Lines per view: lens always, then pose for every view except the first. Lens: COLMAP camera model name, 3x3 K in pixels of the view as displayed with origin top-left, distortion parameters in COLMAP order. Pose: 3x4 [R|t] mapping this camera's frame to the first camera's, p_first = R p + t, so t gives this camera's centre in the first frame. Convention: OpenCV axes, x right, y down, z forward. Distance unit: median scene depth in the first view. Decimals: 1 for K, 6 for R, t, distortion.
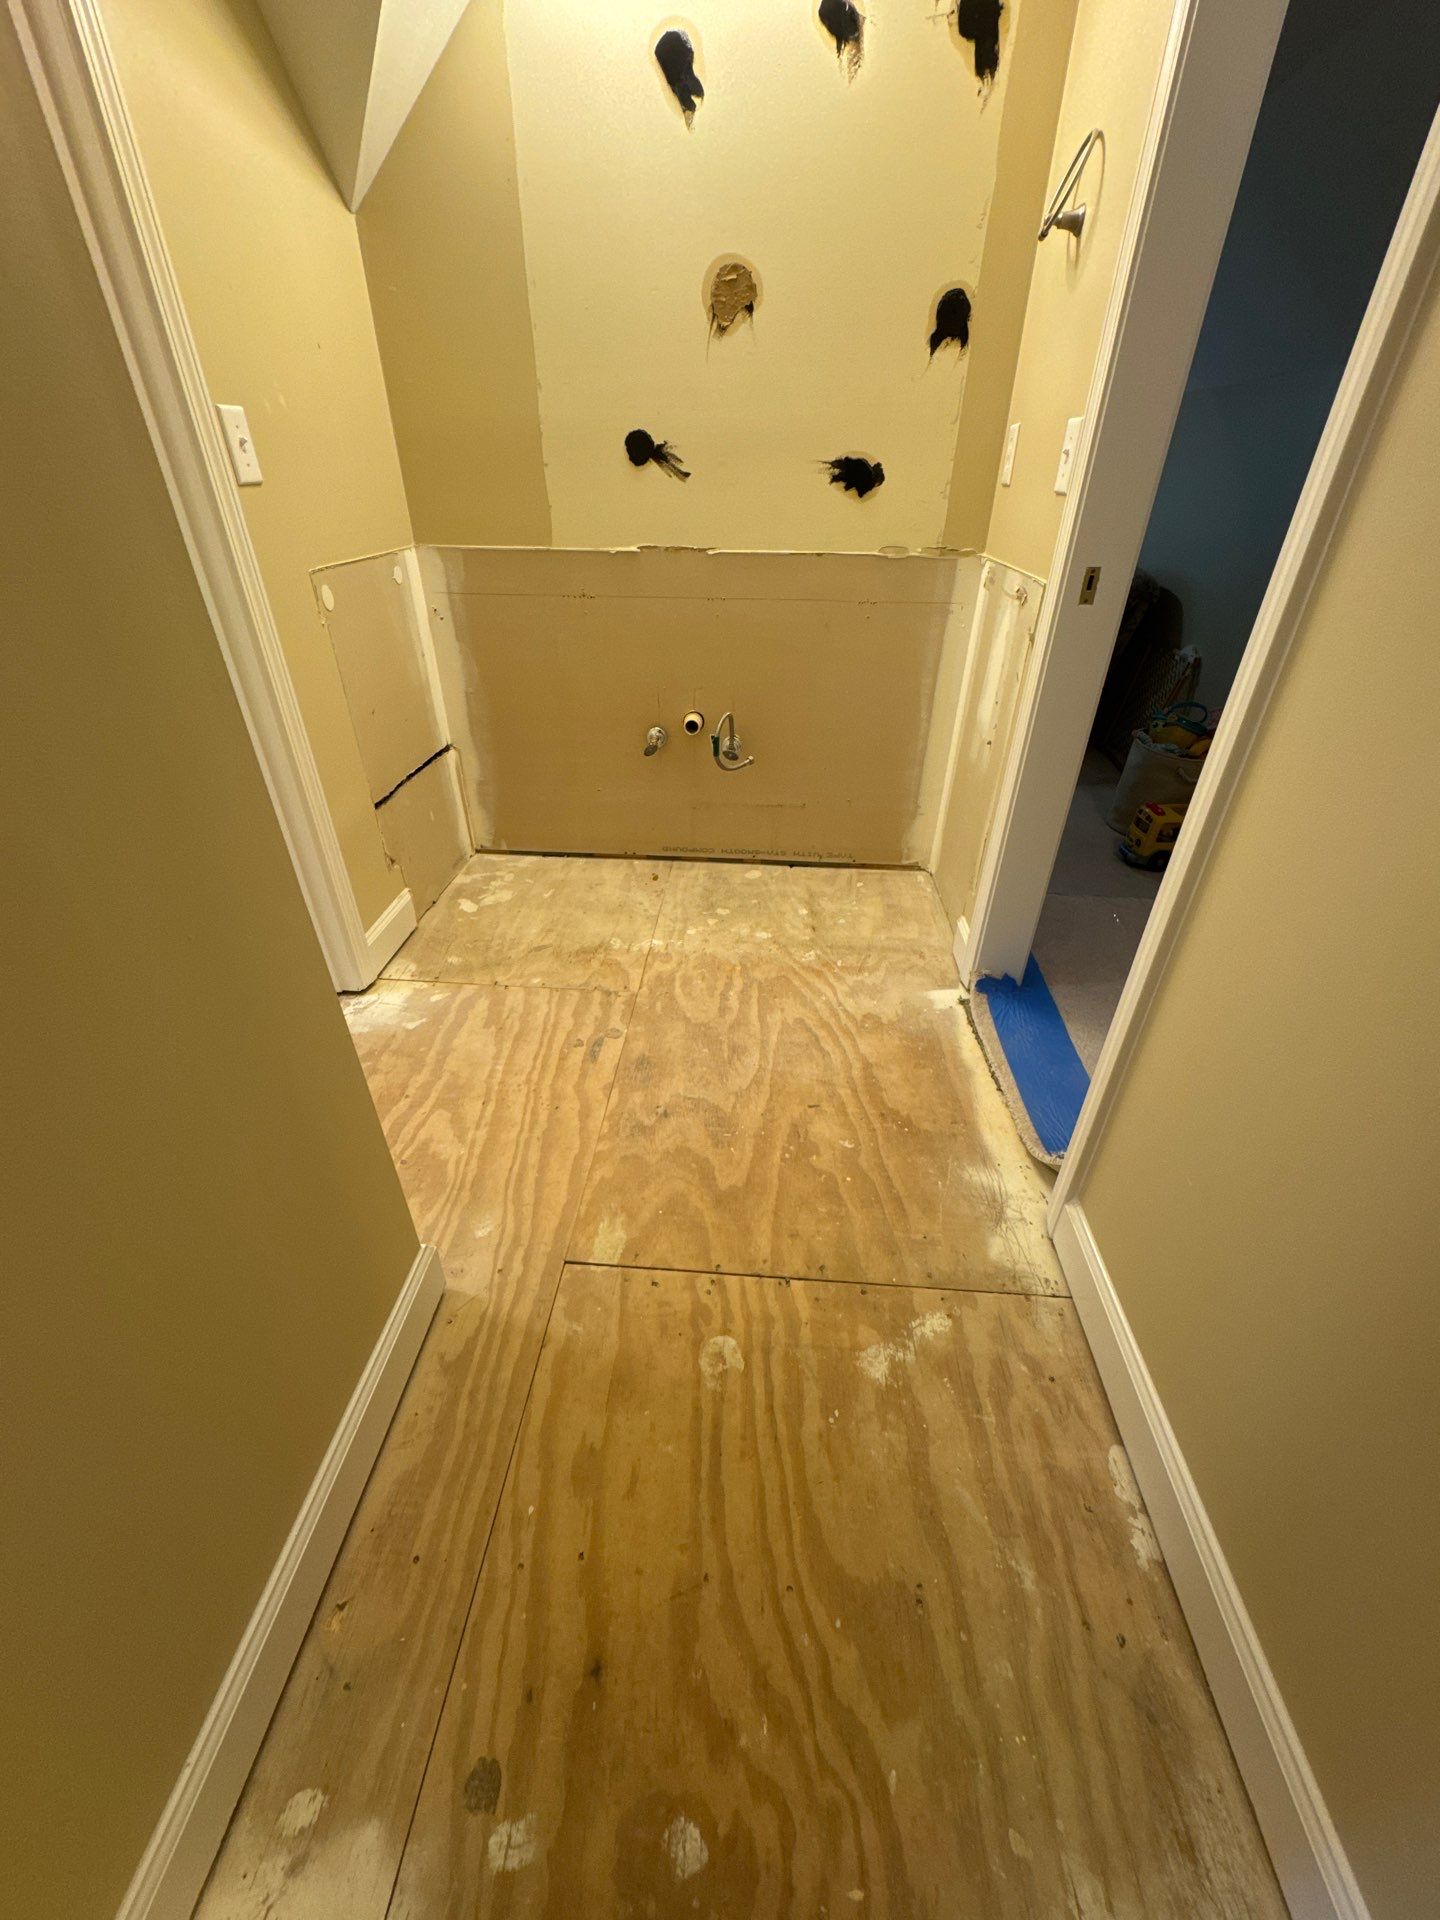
lens RADIAL K [[763.4, 0, 720.0], [0, 763.4, 960.0], [0, 0, 1]] dist [-0.002287, 0.000695]
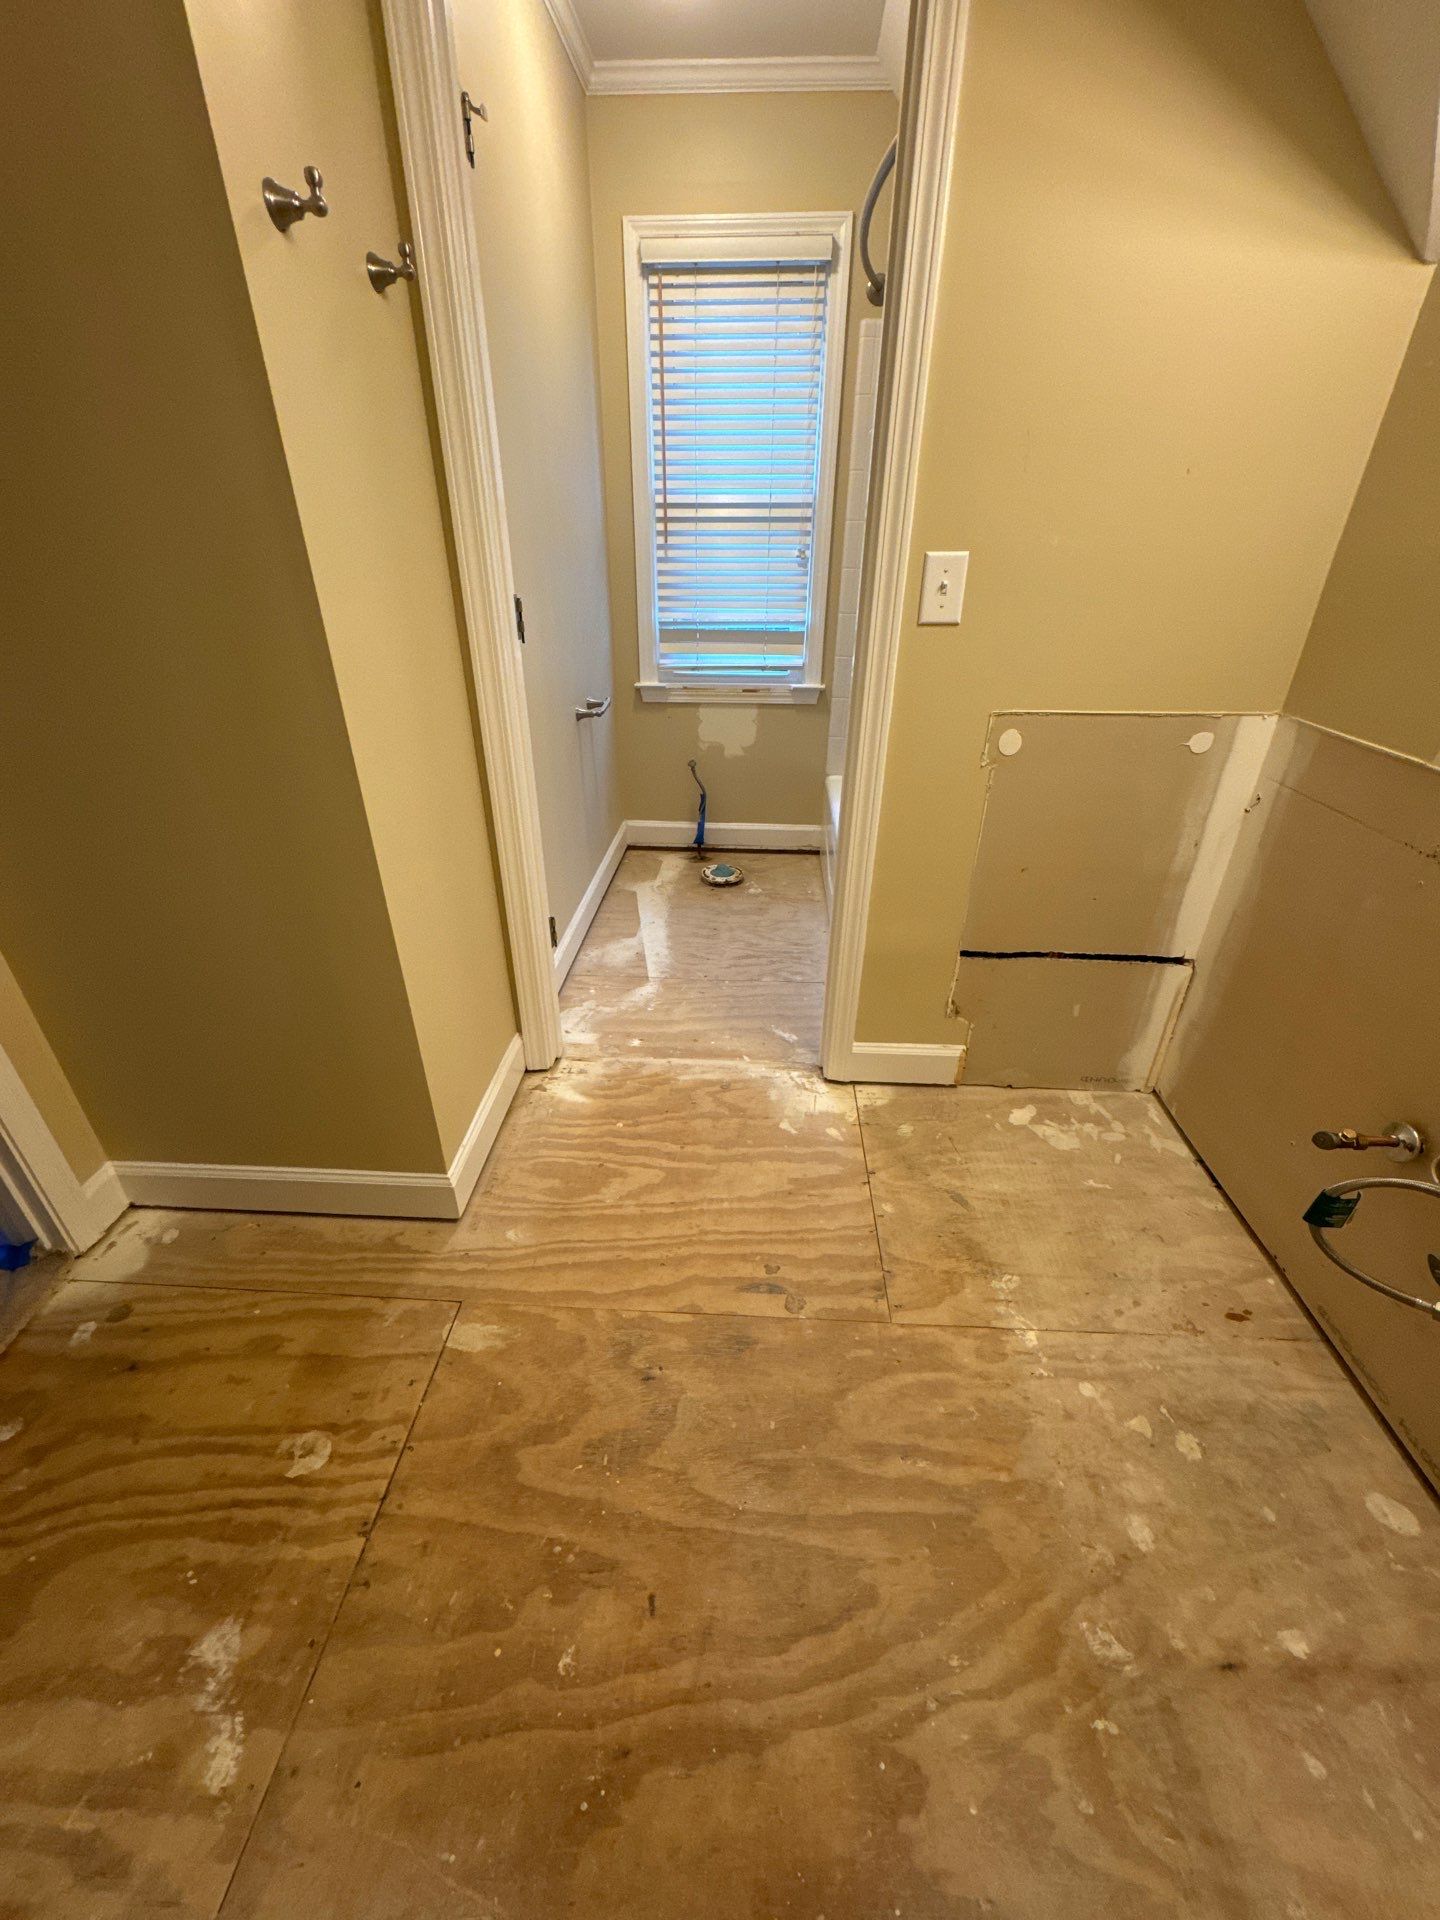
lens RADIAL K [[763.4, 0, 720.0], [0, 763.4, 960.0], [0, 0, 1]] dist [-0.002287, 0.000695]
pose [[0.011294, 0.474996, -0.879915, 0.425900], [-0.544981, 0.740715, 0.392858, -0.481120], [0.838372, 0.475100, 0.267230, 0.630910]]
